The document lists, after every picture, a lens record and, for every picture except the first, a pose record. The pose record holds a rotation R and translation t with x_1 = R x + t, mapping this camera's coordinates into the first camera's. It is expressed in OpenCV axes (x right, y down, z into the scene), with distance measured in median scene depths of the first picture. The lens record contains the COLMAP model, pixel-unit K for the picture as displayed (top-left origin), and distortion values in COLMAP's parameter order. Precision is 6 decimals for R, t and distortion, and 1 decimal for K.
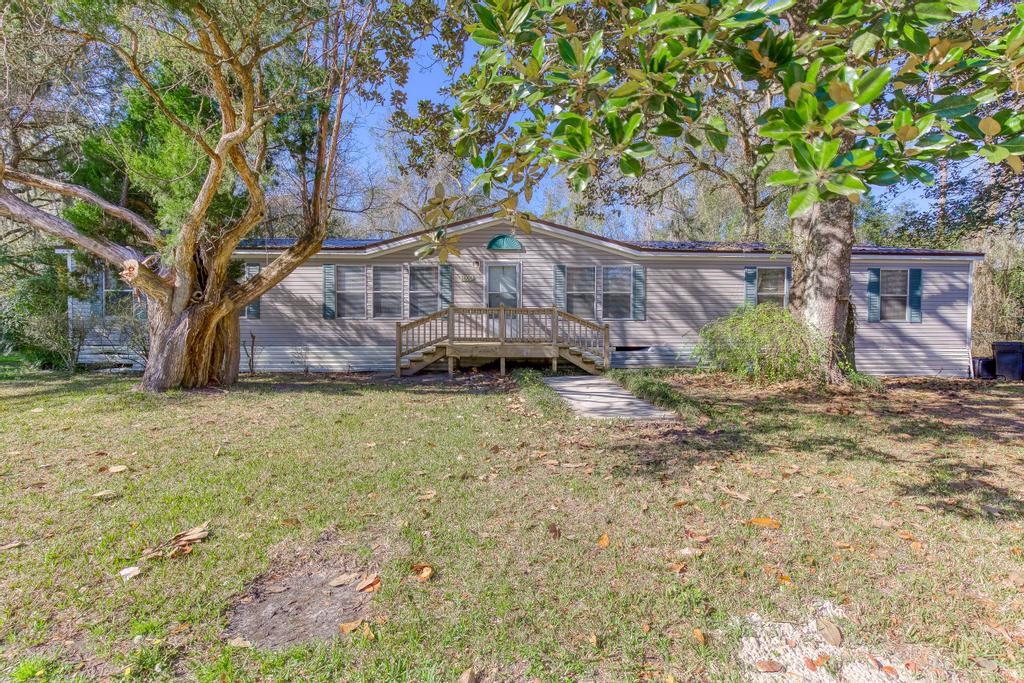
lens RADIAL K [[469.2, 0, 512.7], [0, 469.2, 342.2], [0, 0, 1]] dist [0.008408, -0.000929]
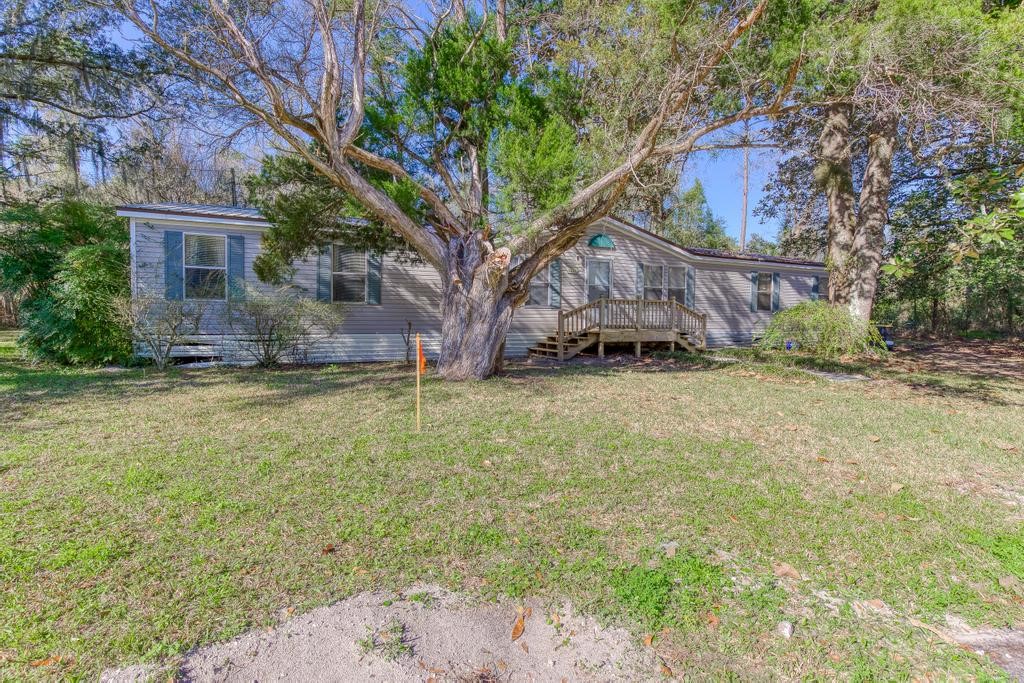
lens RADIAL K [[469.2, 0, 516.6], [0, 469.2, 338.9], [0, 0, 1]] dist [0.008408, -0.000929]
pose [[0.921014, -0.012046, 0.389344, -0.650613], [0.003680, 0.999746, 0.022226, -0.001806], [-0.389513, -0.019038, 0.920824, 0.030567]]
